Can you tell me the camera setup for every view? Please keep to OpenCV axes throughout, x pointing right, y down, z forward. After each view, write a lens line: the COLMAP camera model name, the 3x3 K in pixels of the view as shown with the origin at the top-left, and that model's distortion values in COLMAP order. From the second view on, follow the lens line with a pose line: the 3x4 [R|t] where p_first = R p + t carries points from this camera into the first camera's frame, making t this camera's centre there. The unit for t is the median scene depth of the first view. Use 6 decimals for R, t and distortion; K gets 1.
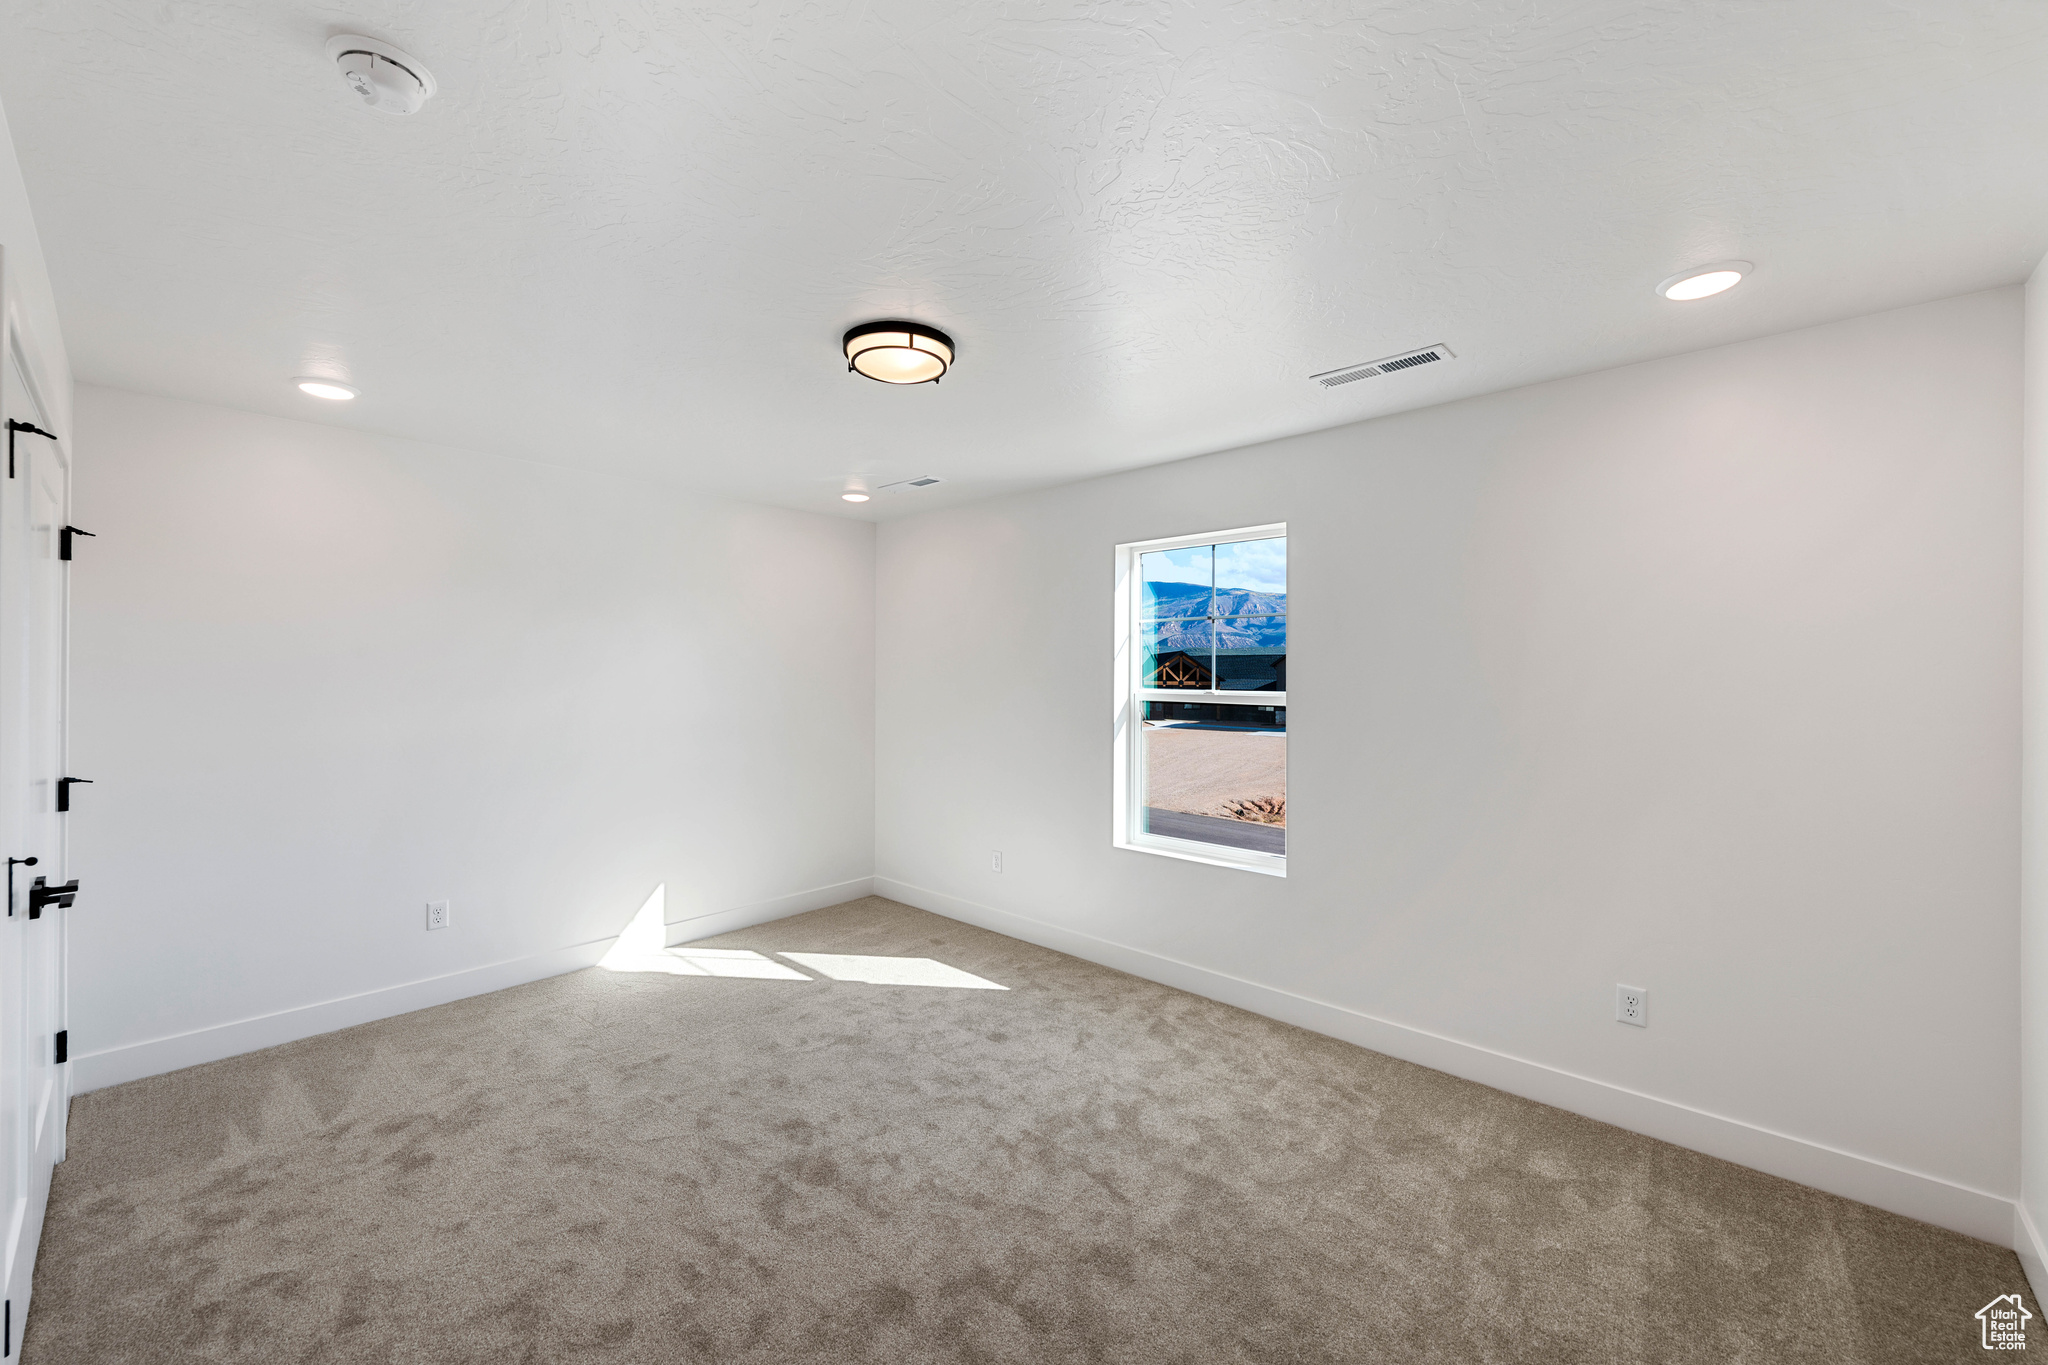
lens RADIAL K [[805.7, 0, 1020.0], [0, 805.7, 688.3], [0, 0, 1]] dist [-0.001199, -0.000309]
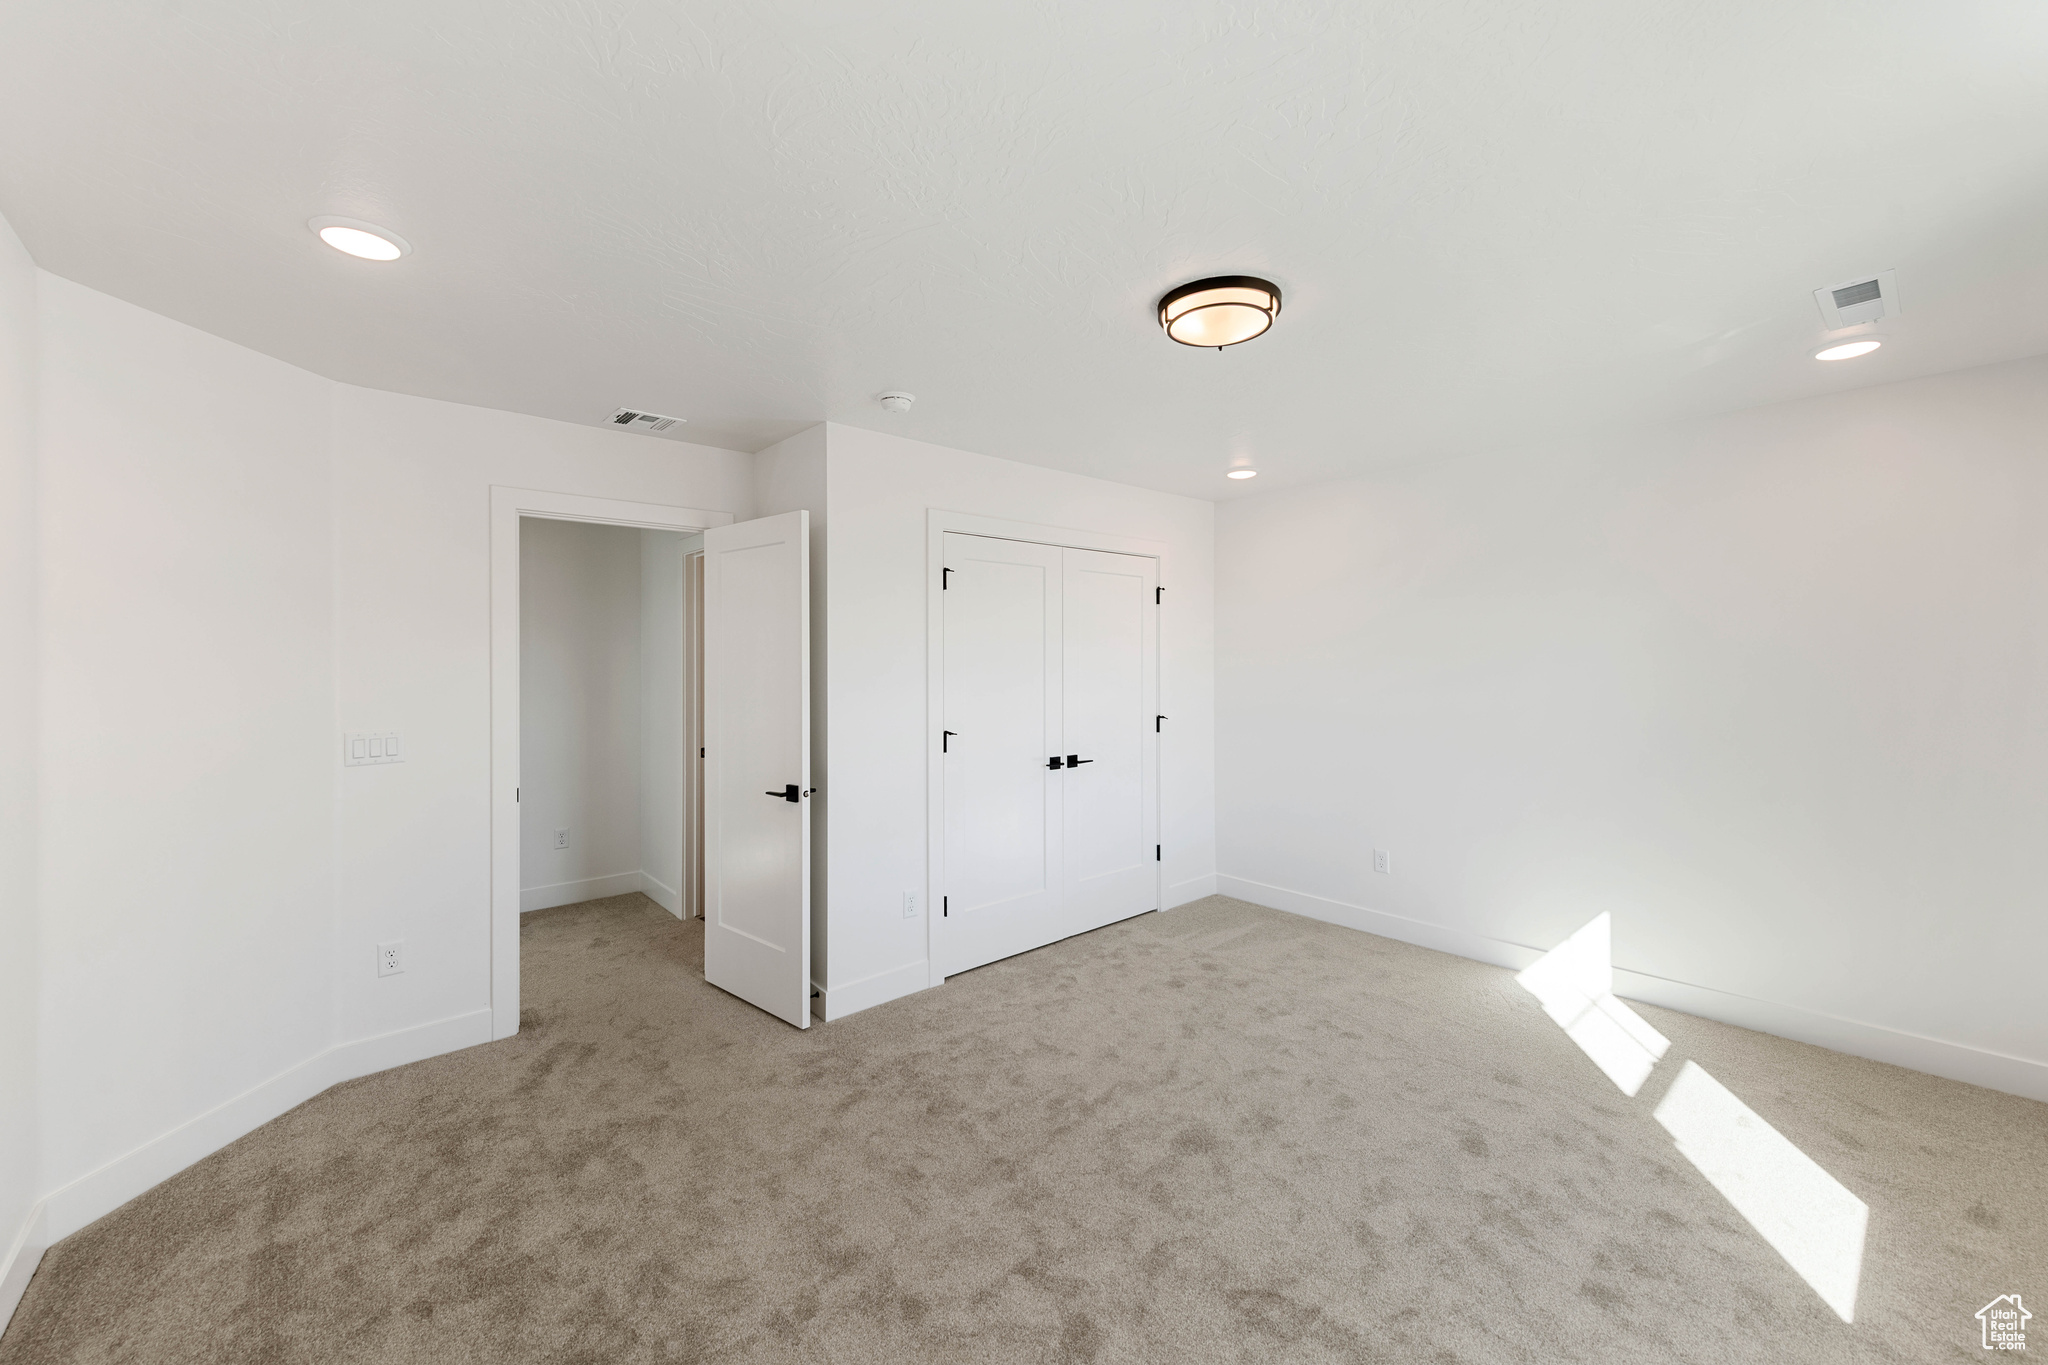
lens RADIAL K [[805.7, 0, 1019.6], [0, 805.7, 660.6], [0, 0, 1]] dist [-0.001199, -0.000309]
pose [[-0.109227, -0.001073, -0.994016, 0.615025], [-0.012822, 0.999918, 0.000329, -0.013442], [0.993934, 0.012781, -0.109232, 0.675085]]
